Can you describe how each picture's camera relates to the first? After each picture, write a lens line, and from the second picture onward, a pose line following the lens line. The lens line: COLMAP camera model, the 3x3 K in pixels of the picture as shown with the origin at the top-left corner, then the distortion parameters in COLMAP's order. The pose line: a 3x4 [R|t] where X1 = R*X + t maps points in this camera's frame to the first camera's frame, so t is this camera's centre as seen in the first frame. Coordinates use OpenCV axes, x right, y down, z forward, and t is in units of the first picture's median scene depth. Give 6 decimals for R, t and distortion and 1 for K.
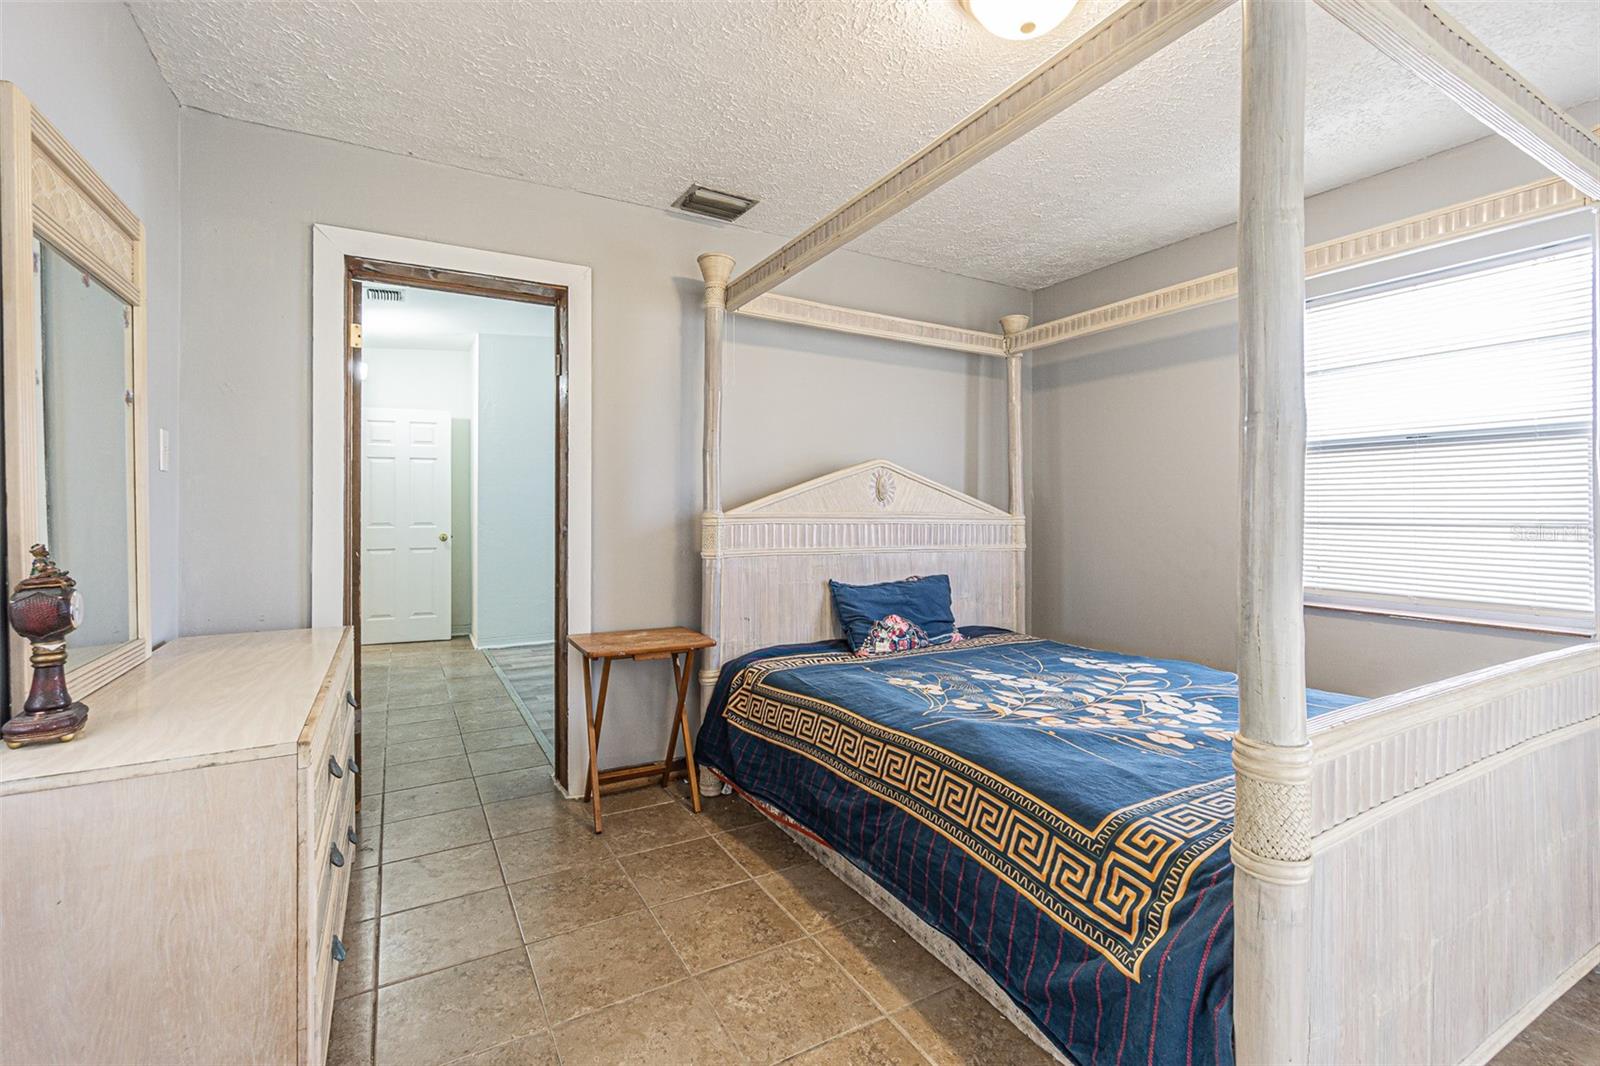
lens RADIAL K [[695.7, 0, 779.4], [0, 695.7, 501.8], [0, 0, 1]] dist [-0.008602, 0.002416]
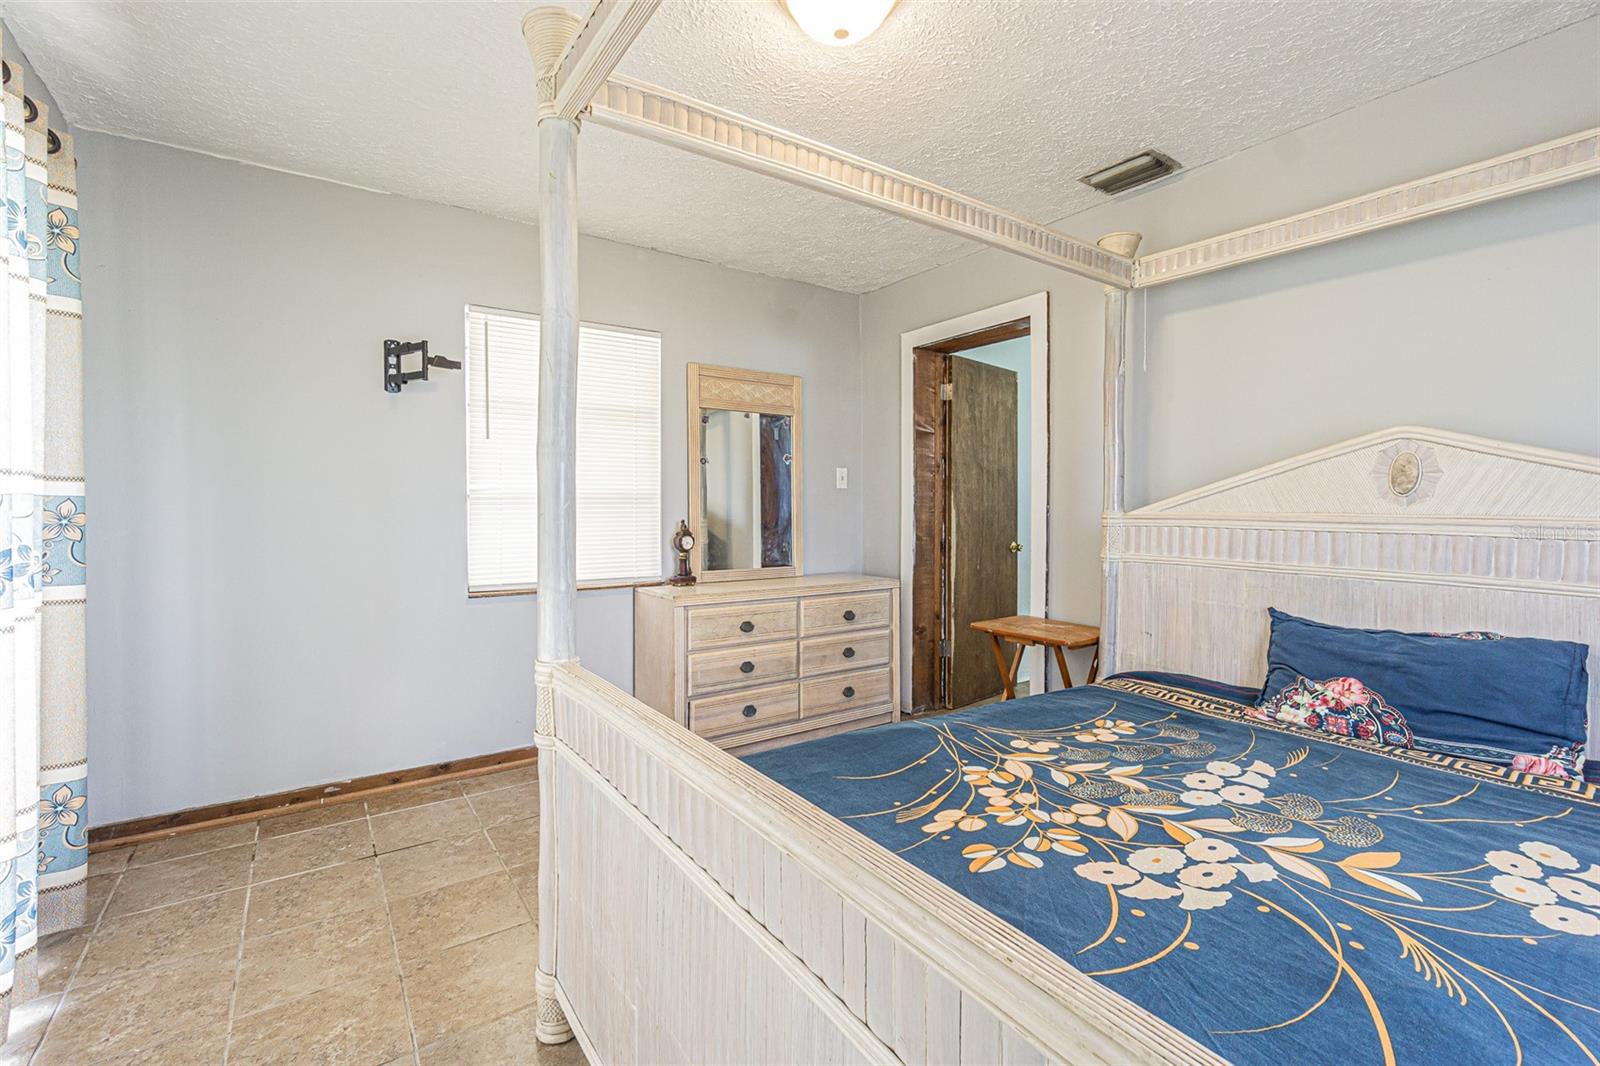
lens RADIAL K [[695.7, 0, 784.6], [0, 695.7, 510.5], [0, 0, 1]] dist [-0.008602, 0.002416]
pose [[0.096090, 0.004380, -0.995363, 0.757483], [0.007829, 0.999956, 0.005156, 0.005151], [0.995342, -0.008289, 0.096052, 0.450515]]
